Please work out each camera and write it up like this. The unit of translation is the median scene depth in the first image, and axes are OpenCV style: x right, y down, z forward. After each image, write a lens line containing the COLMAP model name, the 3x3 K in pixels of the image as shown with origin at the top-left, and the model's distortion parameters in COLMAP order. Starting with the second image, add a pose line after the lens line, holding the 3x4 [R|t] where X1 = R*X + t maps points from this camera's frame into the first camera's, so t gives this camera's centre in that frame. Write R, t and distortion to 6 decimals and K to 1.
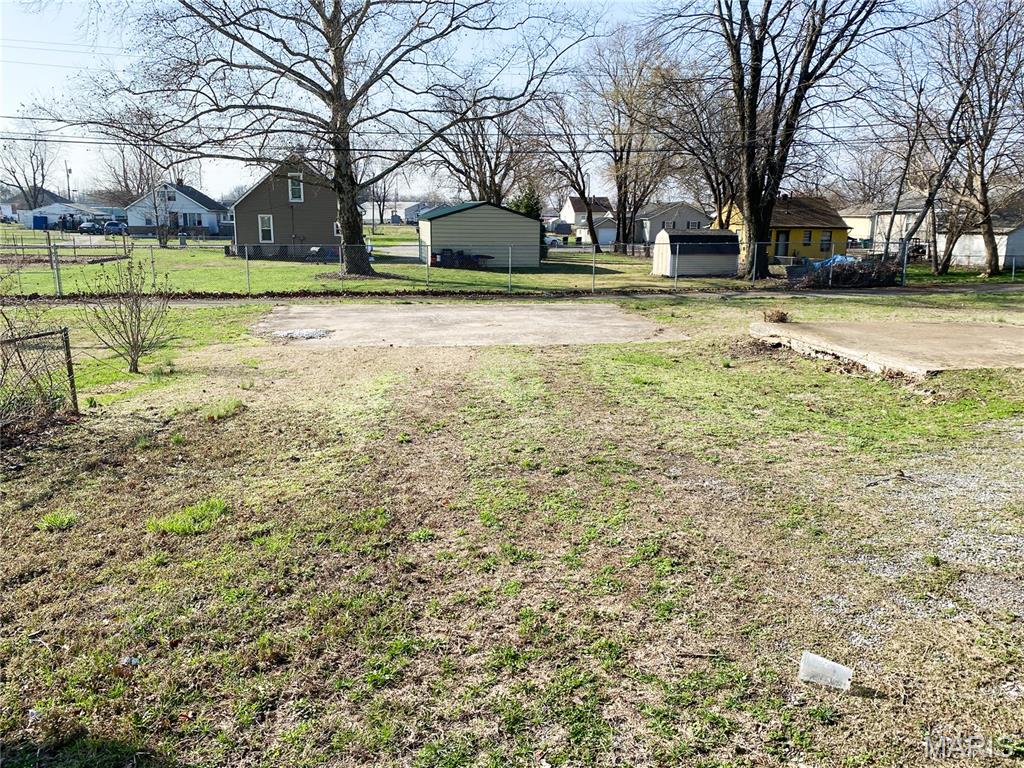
lens RADIAL K [[779.4, 0, 510.5], [0, 779.4, 385.9], [0, 0, 1]] dist [0.022666, -0.014907]
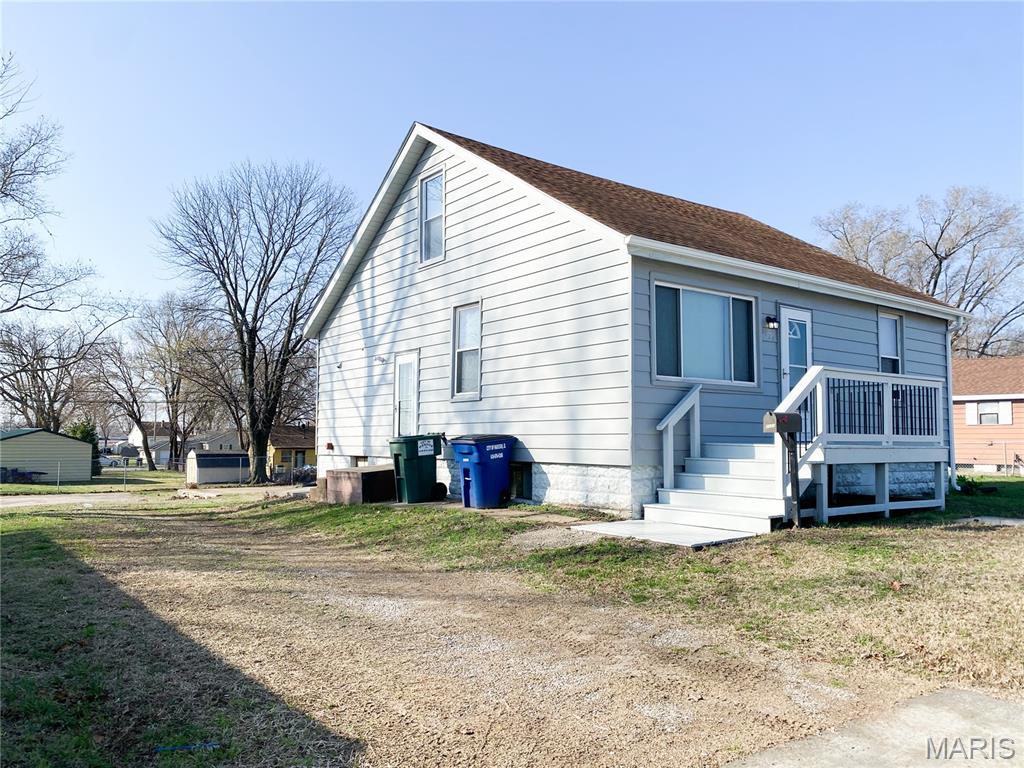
lens RADIAL K [[779.4, 0, 509.5], [0, 779.4, 387.9], [0, 0, 1]] dist [0.022666, -0.014907]
pose [[0.875908, 0.029108, 0.481600, 0.011721], [0.104872, 0.962827, -0.248931, 0.058243], [-0.470943, 0.268547, 0.840295, -0.272140]]
